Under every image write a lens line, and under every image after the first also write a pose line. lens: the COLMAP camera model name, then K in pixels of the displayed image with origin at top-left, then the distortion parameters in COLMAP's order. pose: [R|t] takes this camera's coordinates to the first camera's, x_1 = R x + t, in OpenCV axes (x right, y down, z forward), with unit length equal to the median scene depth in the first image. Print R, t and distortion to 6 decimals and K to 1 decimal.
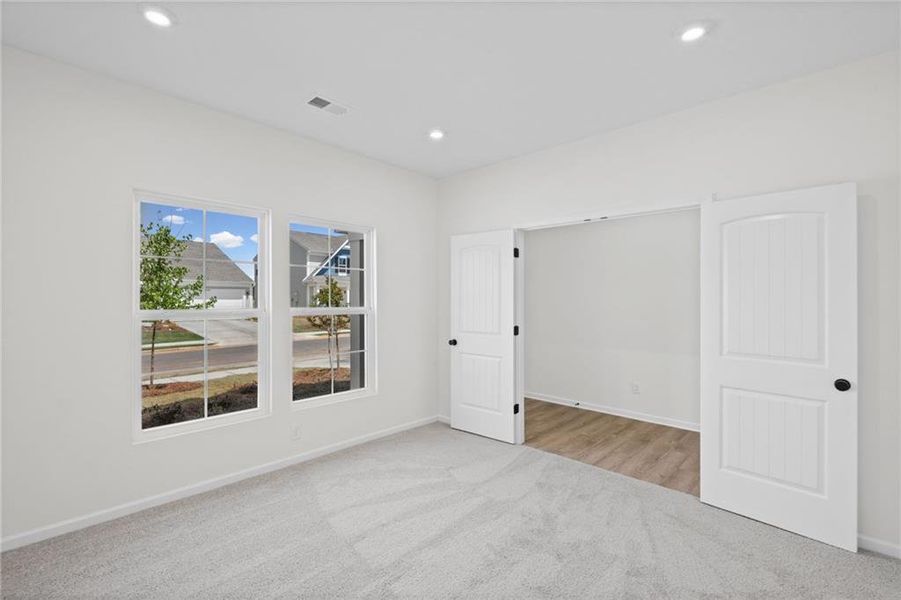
lens RADIAL K [[404.8, 0, 450.4], [0, 404.8, 302.1], [0, 0, 1]] dist [0.001867, -0.002152]
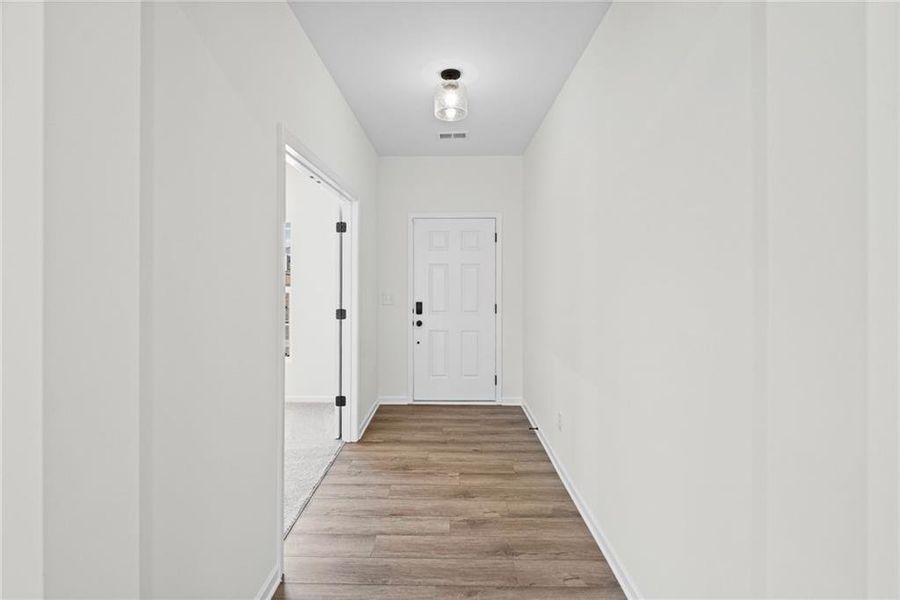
lens RADIAL K [[404.3, 0, 449.5], [0, 404.3, 295.7], [0, 0, 1]] dist [0.001867, -0.002152]
pose [[0.669506, 0.015930, -0.742635, 0.901251], [0.003347, 0.999695, 0.024462, 0.006607], [0.742799, -0.018863, 0.669249, 0.530119]]
